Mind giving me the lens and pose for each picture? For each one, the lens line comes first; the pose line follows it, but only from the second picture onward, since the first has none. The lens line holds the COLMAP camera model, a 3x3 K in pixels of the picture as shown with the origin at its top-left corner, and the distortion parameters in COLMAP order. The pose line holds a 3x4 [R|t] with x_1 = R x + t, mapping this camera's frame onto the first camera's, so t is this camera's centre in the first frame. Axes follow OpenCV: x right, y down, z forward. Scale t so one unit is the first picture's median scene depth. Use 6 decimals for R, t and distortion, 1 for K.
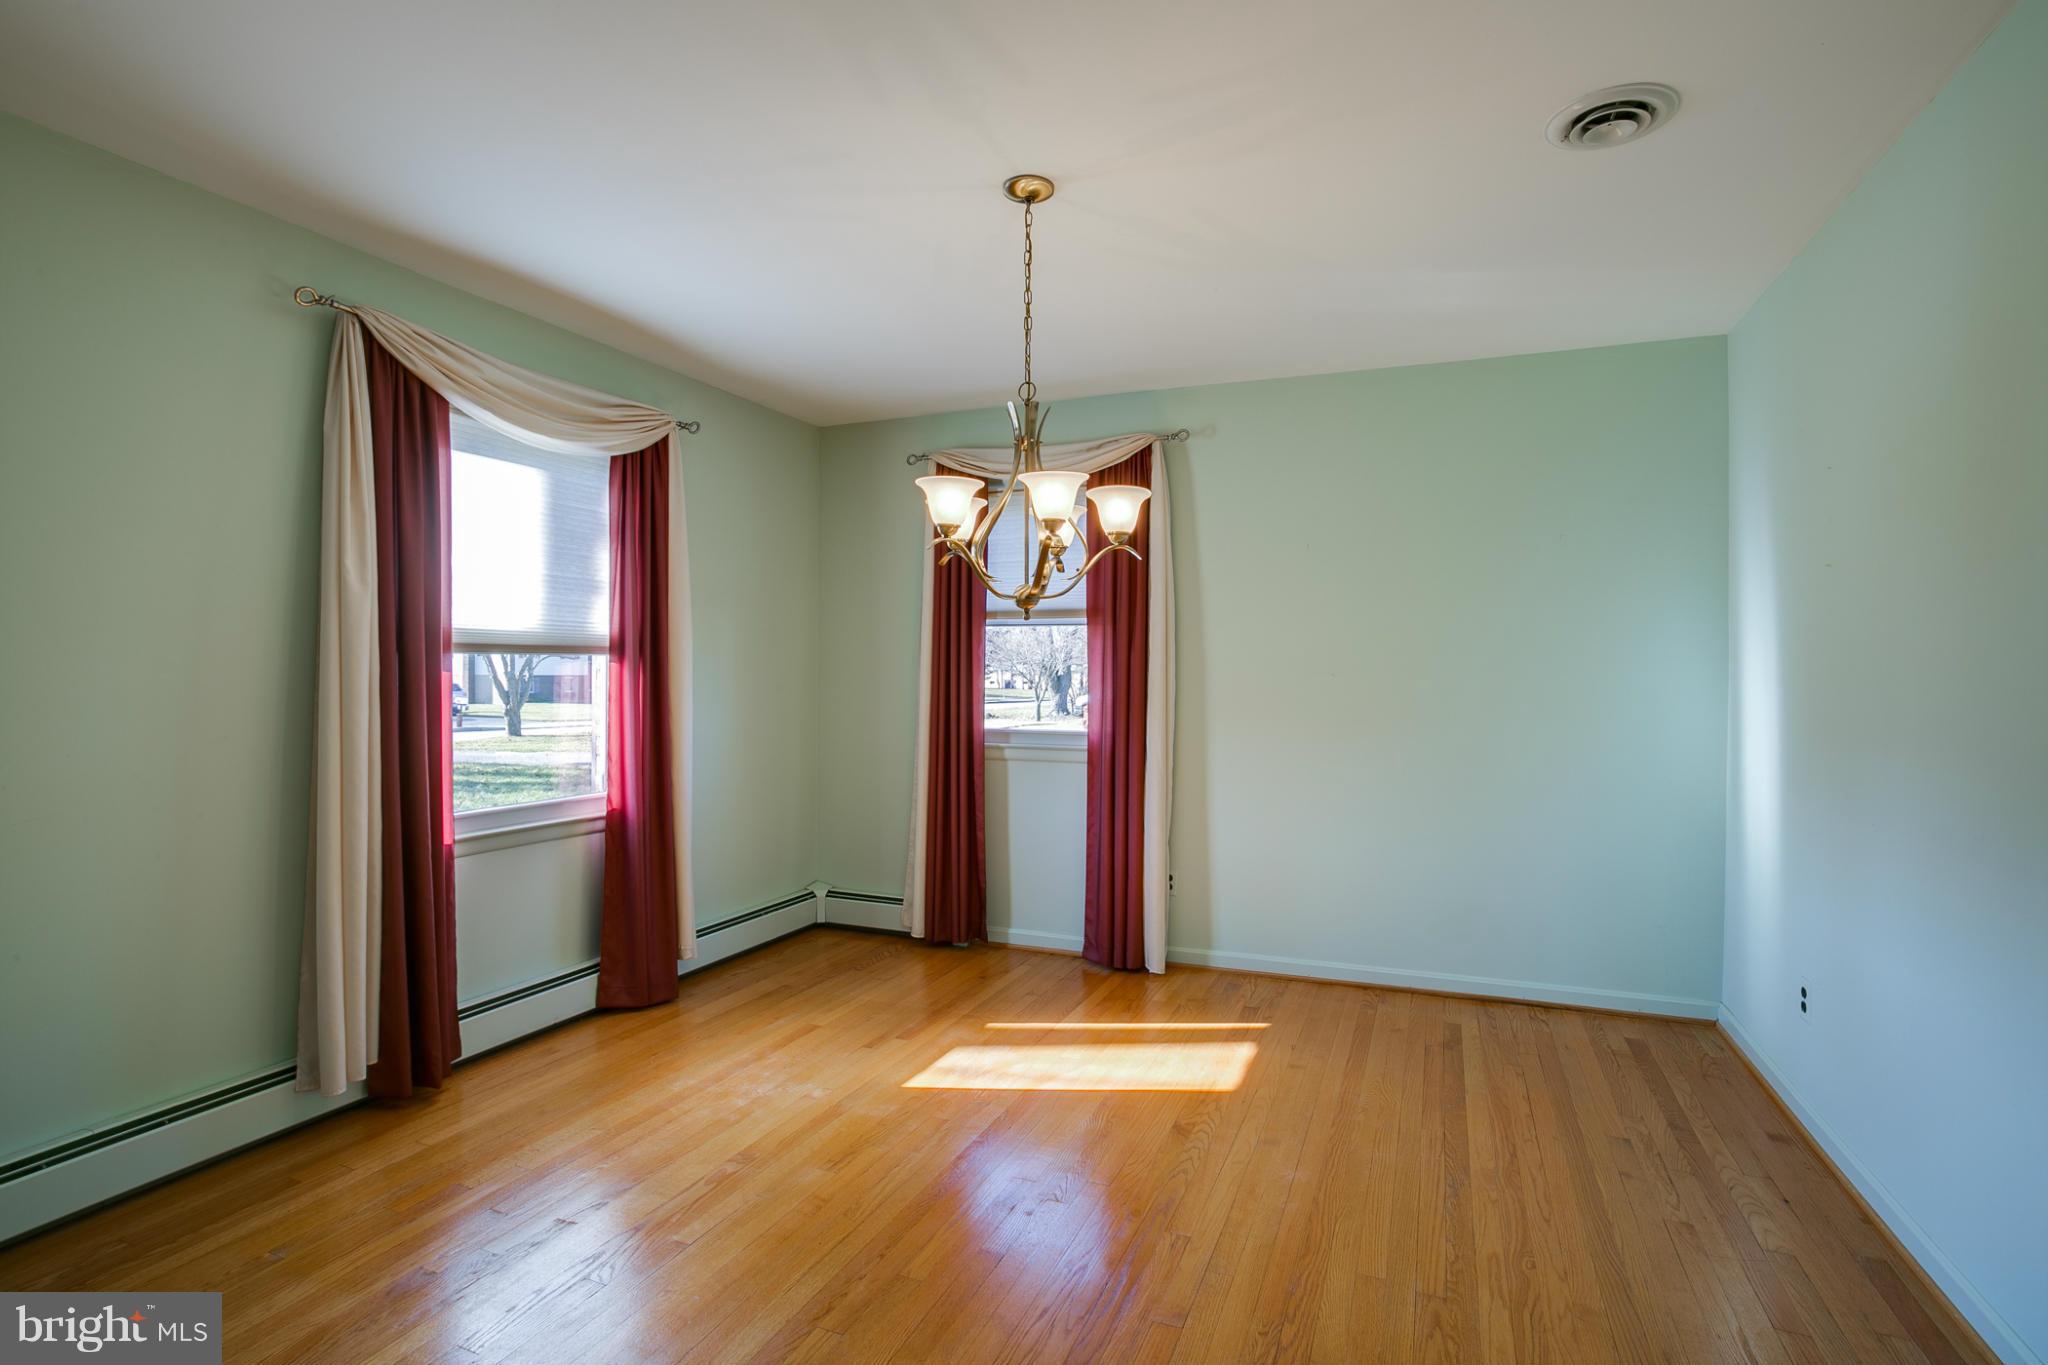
lens RADIAL K [[1010.1, 0, 1021.8], [0, 1010.1, 660.1], [0, 0, 1]] dist [-0.001879, -0.000160]
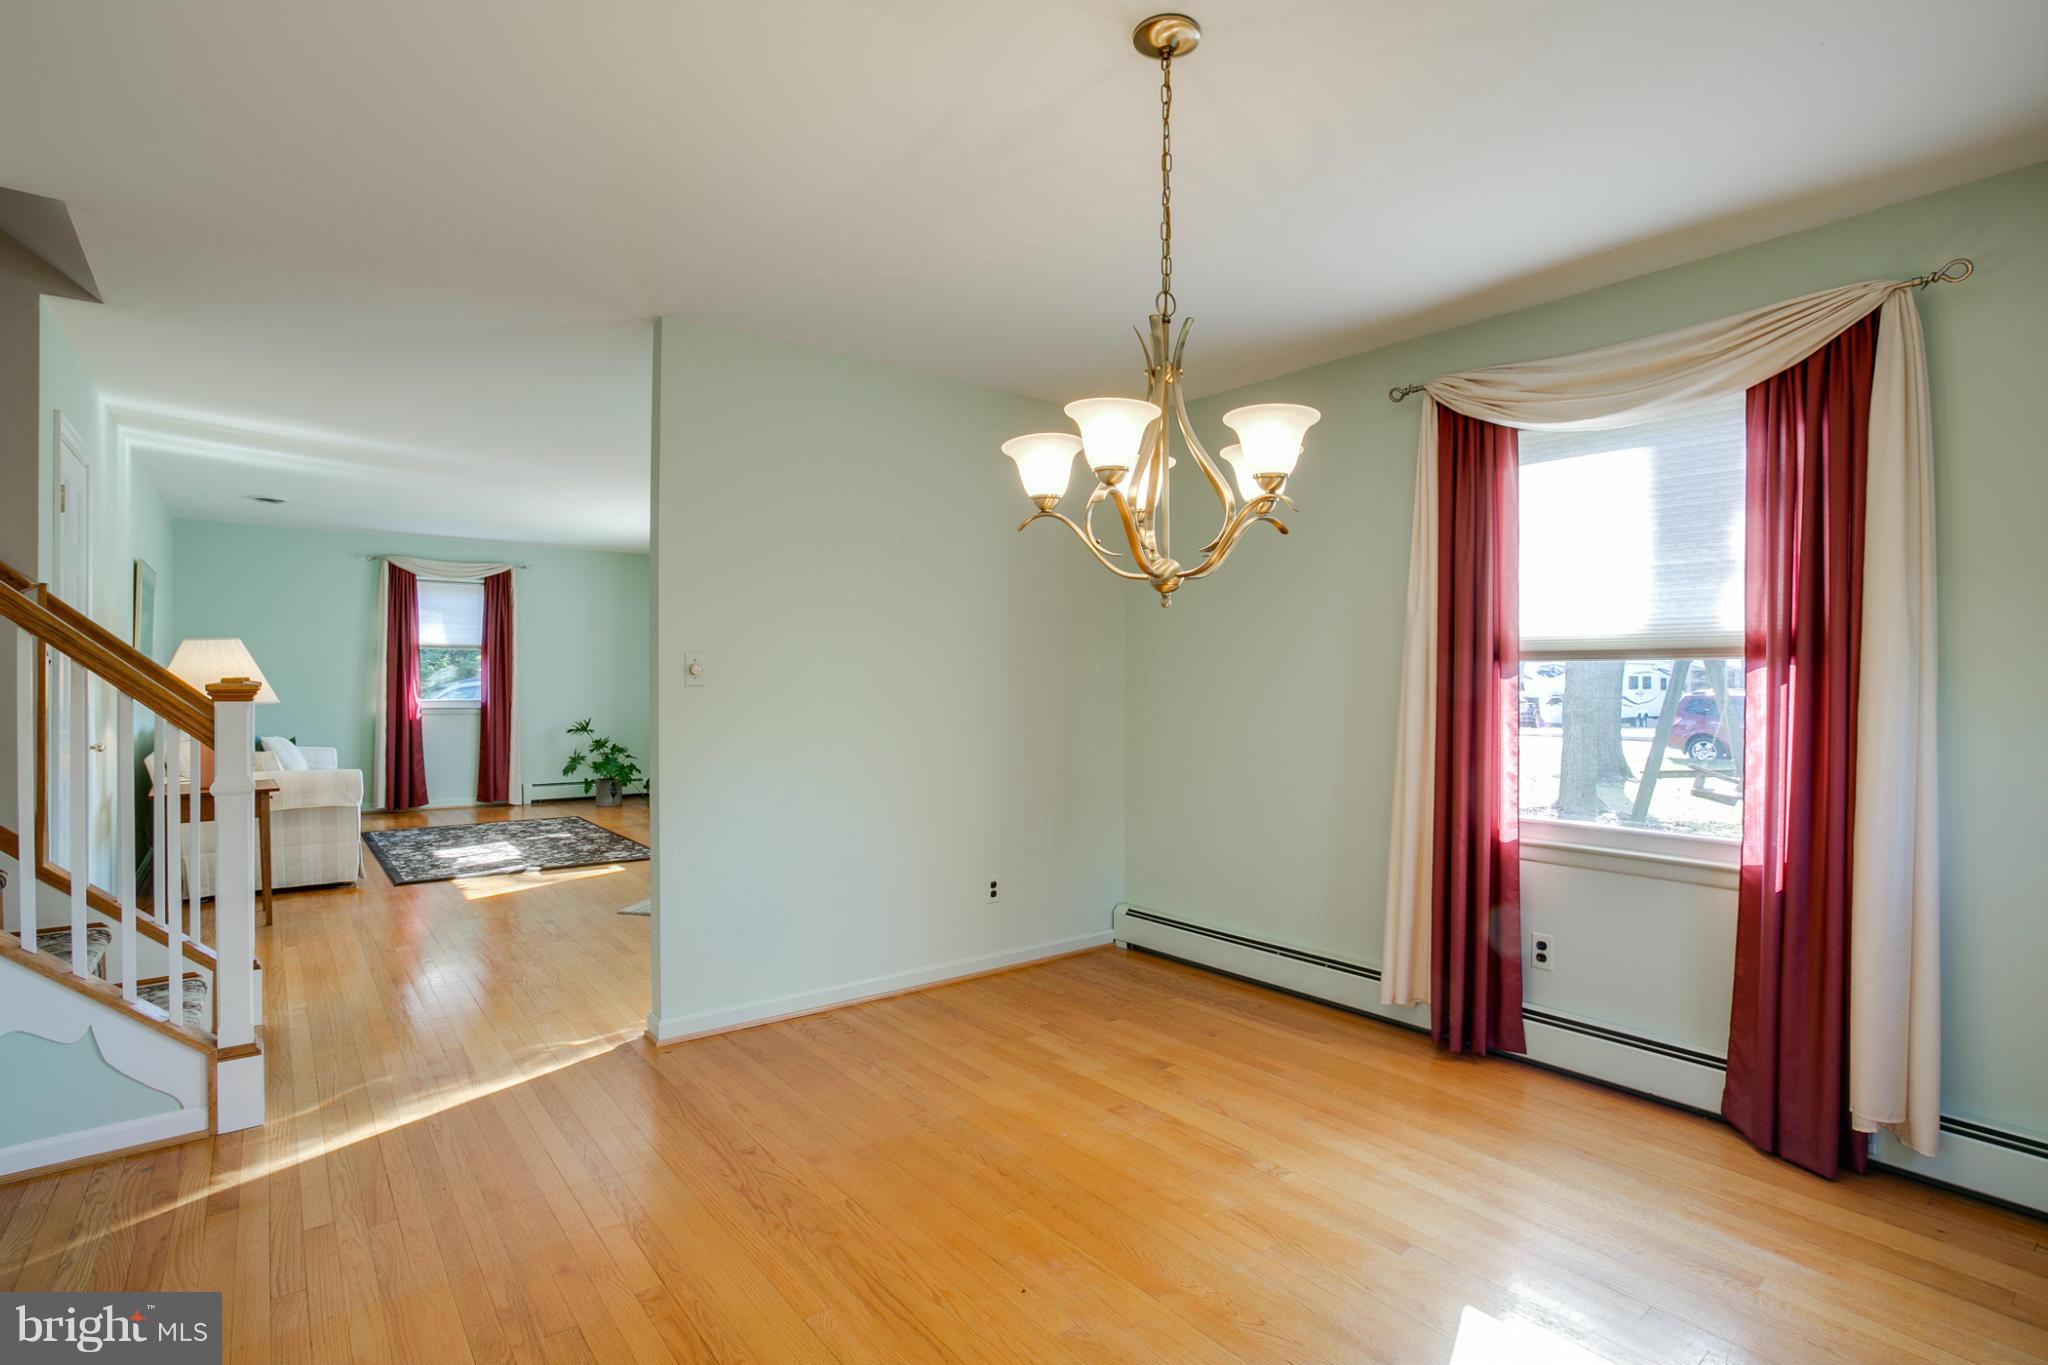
lens RADIAL K [[992.1, 0, 1029.5], [0, 992.1, 675.0], [0, 0, 1]] dist [-0.063985, 0.031563]
pose [[-0.480989, -0.016237, -0.876576, 0.499123], [0.001335, 0.999814, -0.019252, 0.021952], [0.876726, -0.010430, -0.480878, 0.920697]]
